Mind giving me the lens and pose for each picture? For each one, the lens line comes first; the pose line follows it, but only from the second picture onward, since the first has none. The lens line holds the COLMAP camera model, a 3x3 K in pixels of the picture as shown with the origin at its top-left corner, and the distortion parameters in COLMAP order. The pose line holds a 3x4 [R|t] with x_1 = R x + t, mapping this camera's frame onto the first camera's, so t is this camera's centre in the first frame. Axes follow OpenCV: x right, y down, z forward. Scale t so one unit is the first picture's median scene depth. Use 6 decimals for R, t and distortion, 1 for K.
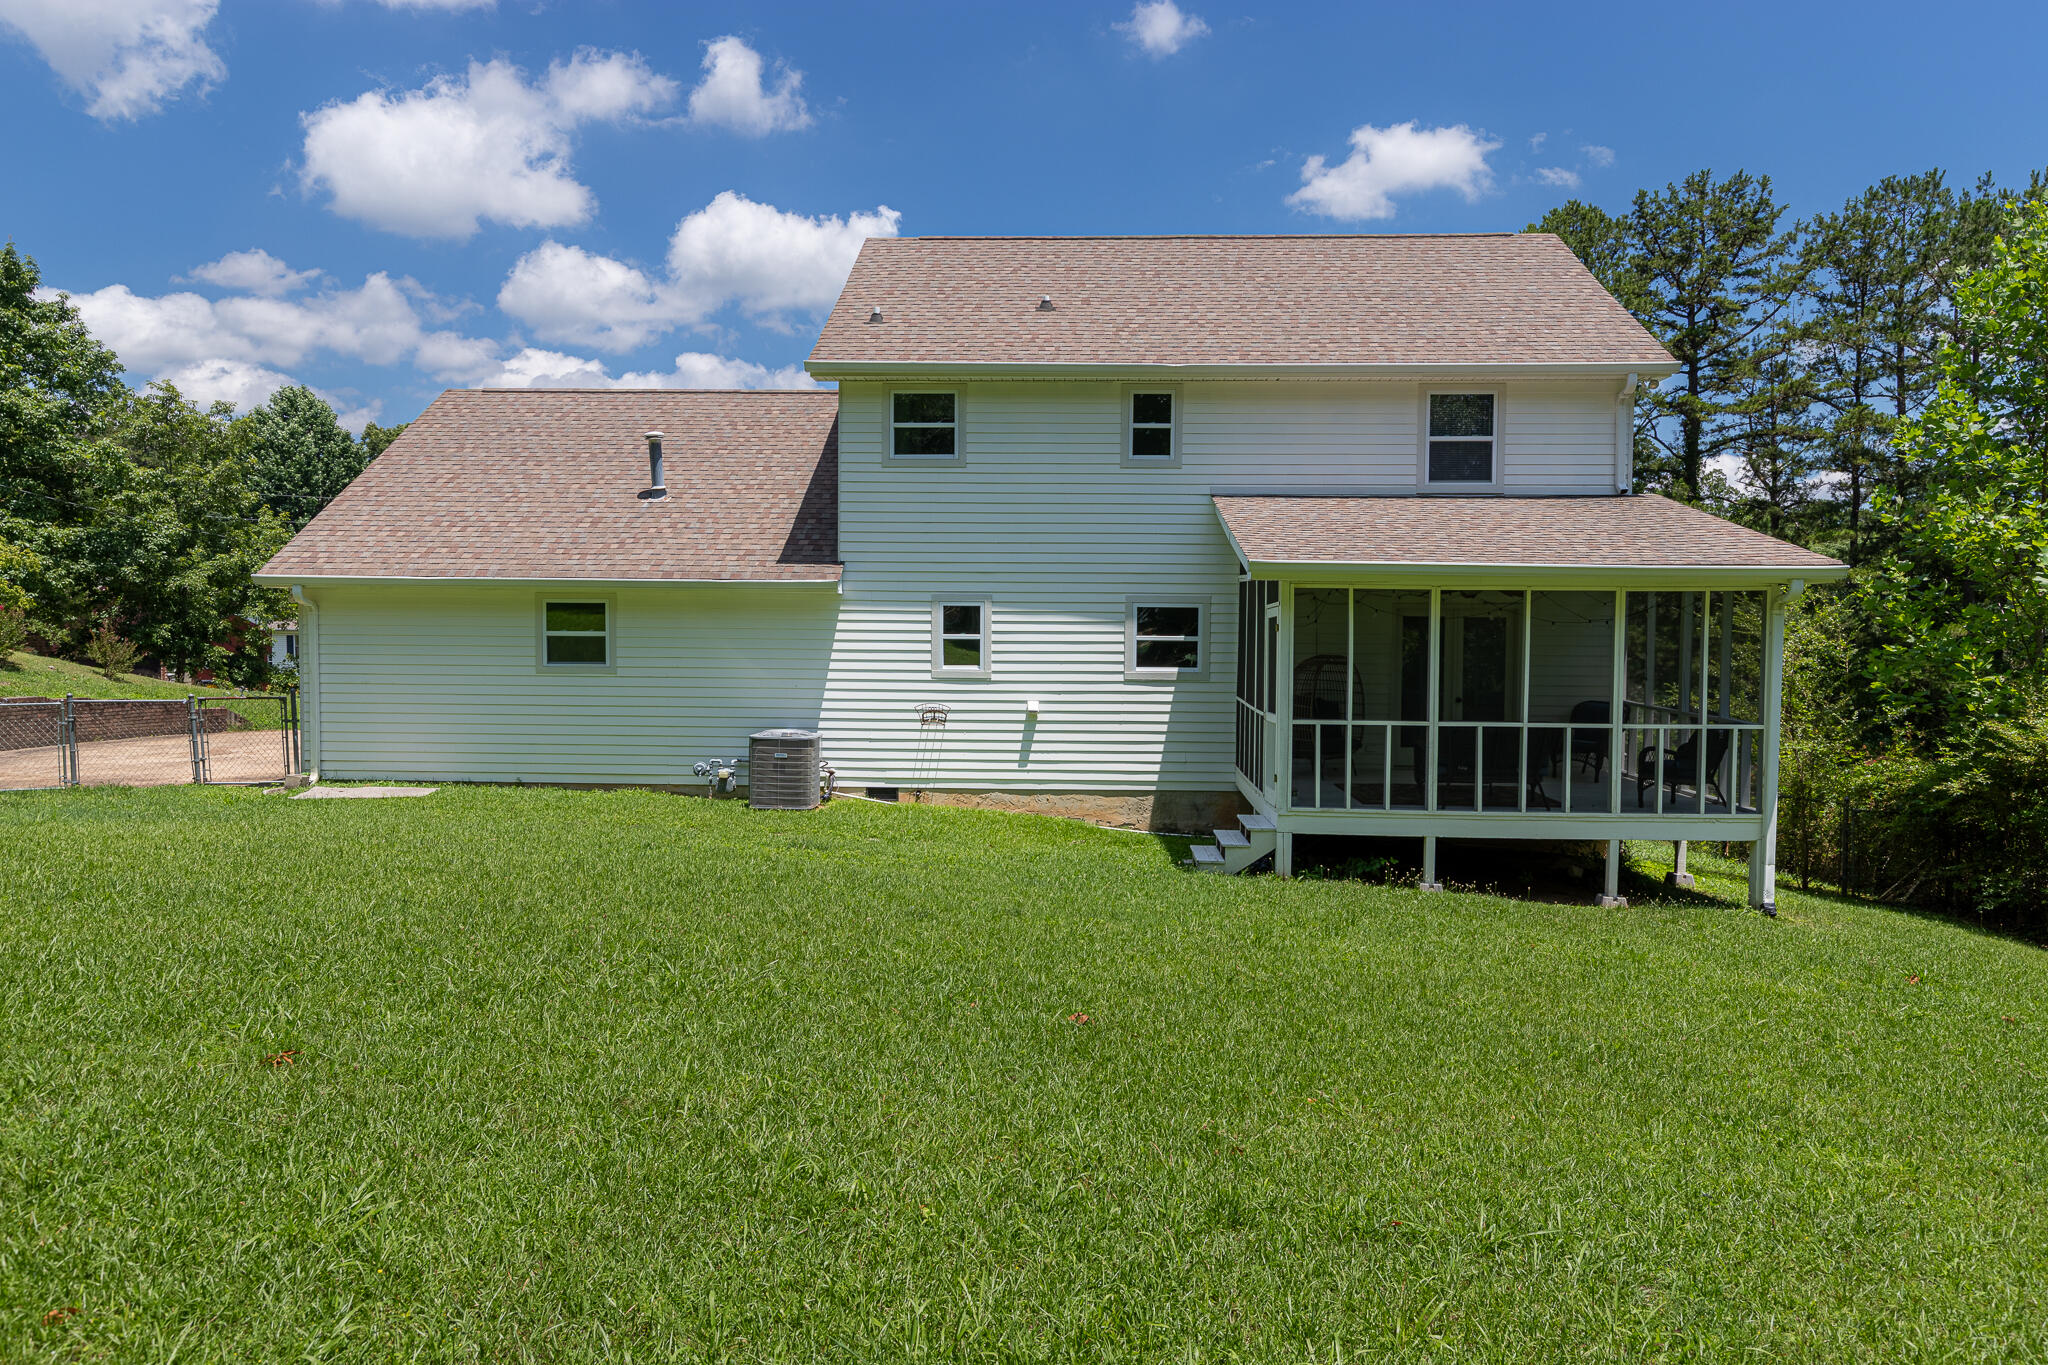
lens RADIAL K [[1281.8, 0, 1024.0], [0, 1281.8, 682.5], [0, 0, 1]] dist [-0.002135, -0.000505]
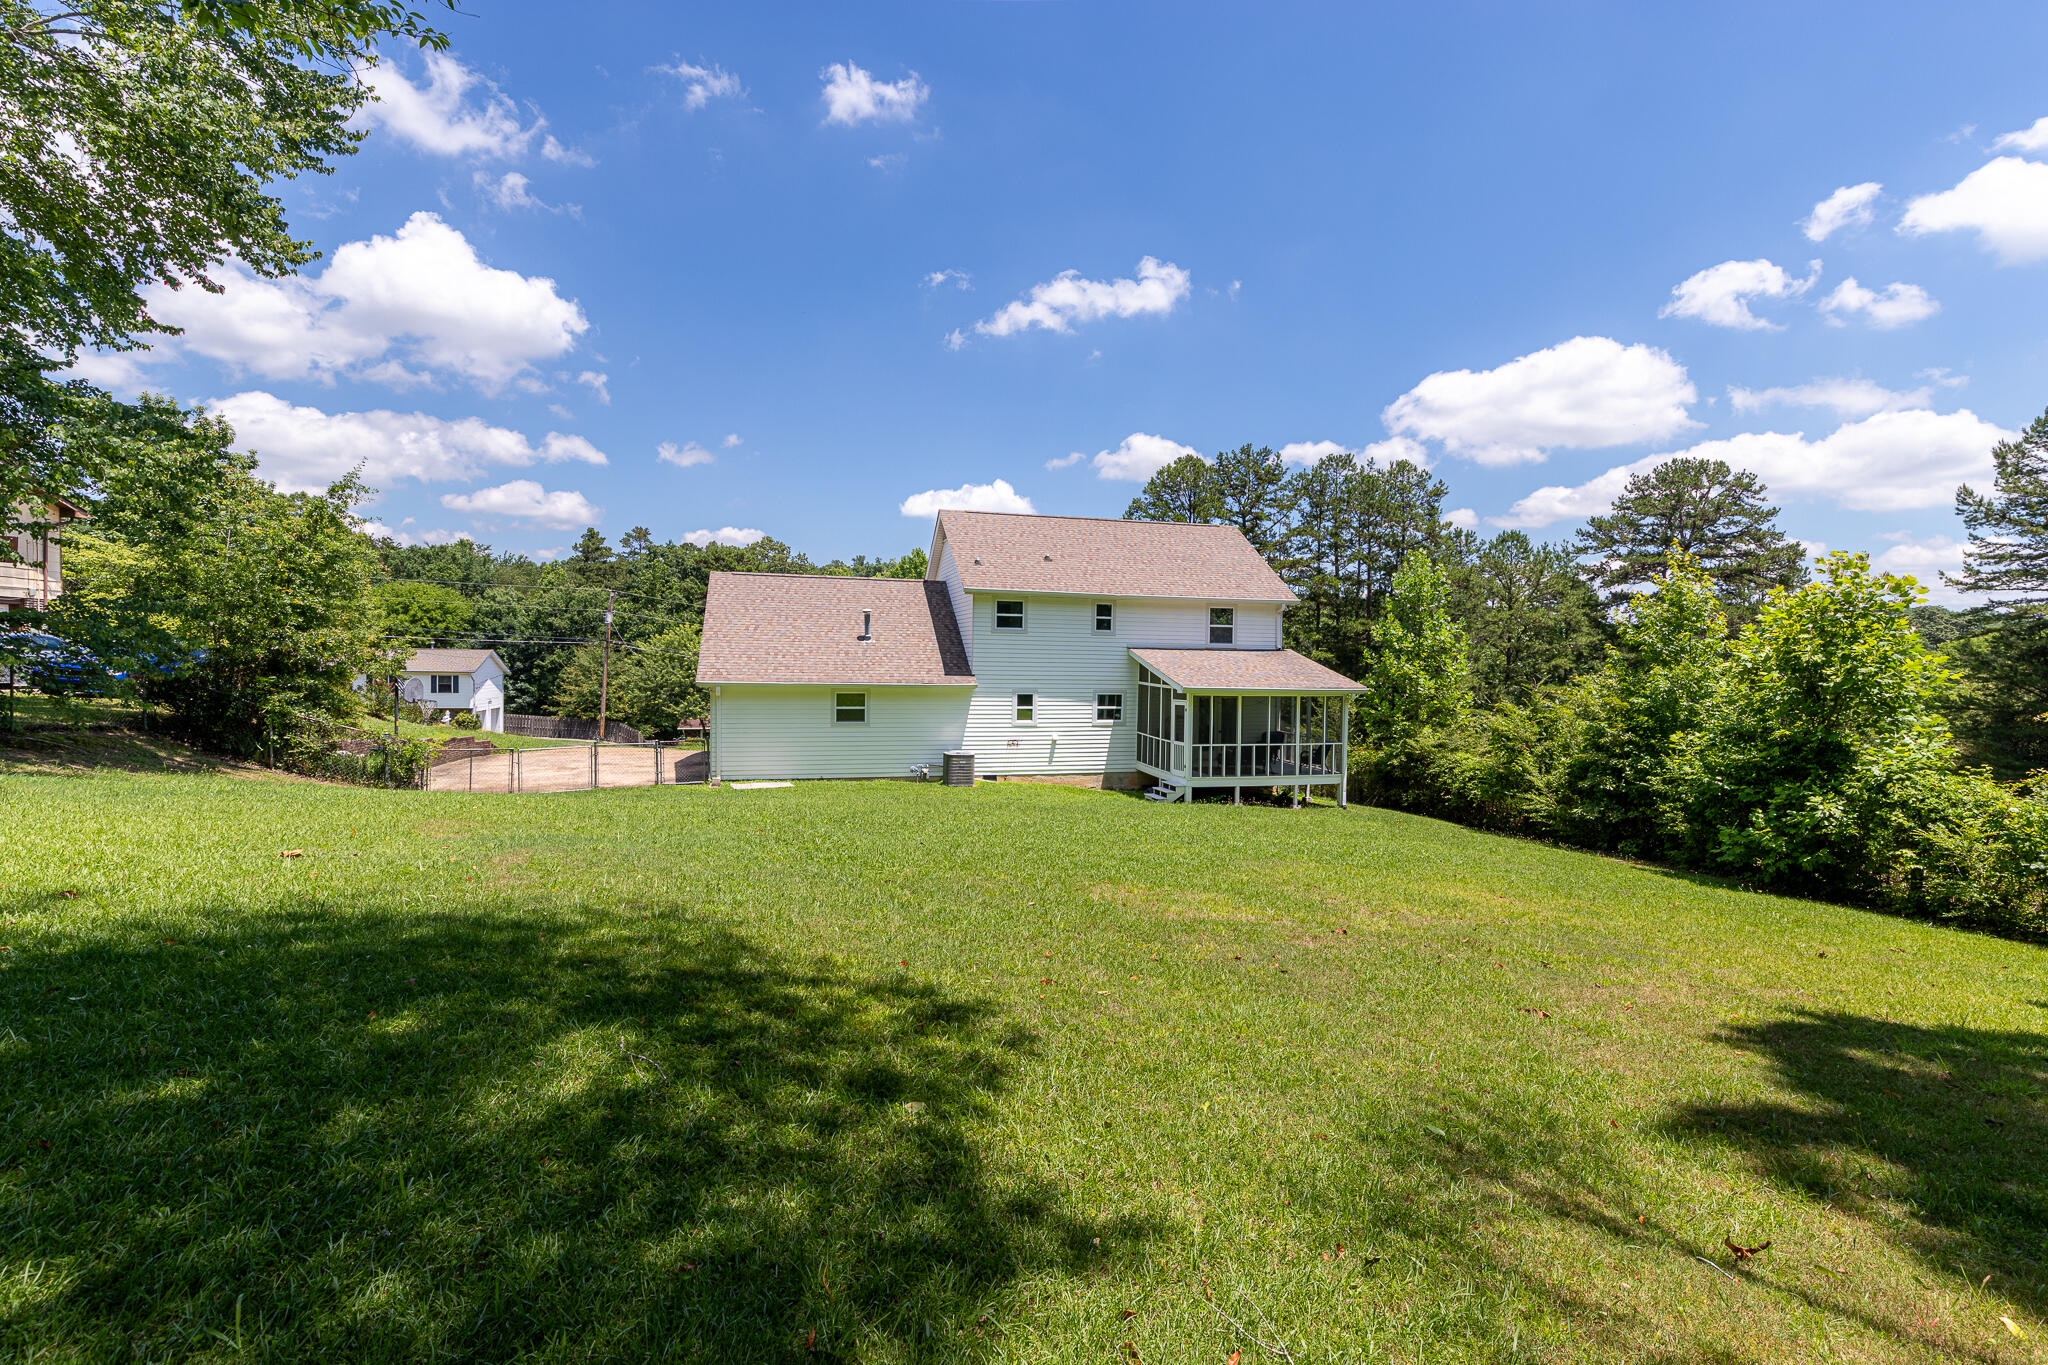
lens RADIAL K [[924.4, 0, 1024.0], [0, 924.4, 682.5], [0, 0, 1]] dist [-0.000760, 0.000006]
pose [[0.952646, -0.002687, 0.304071, -0.553912], [0.005791, 0.999940, -0.009307, -0.065603], [-0.304028, 0.010627, 0.952604, -0.571549]]
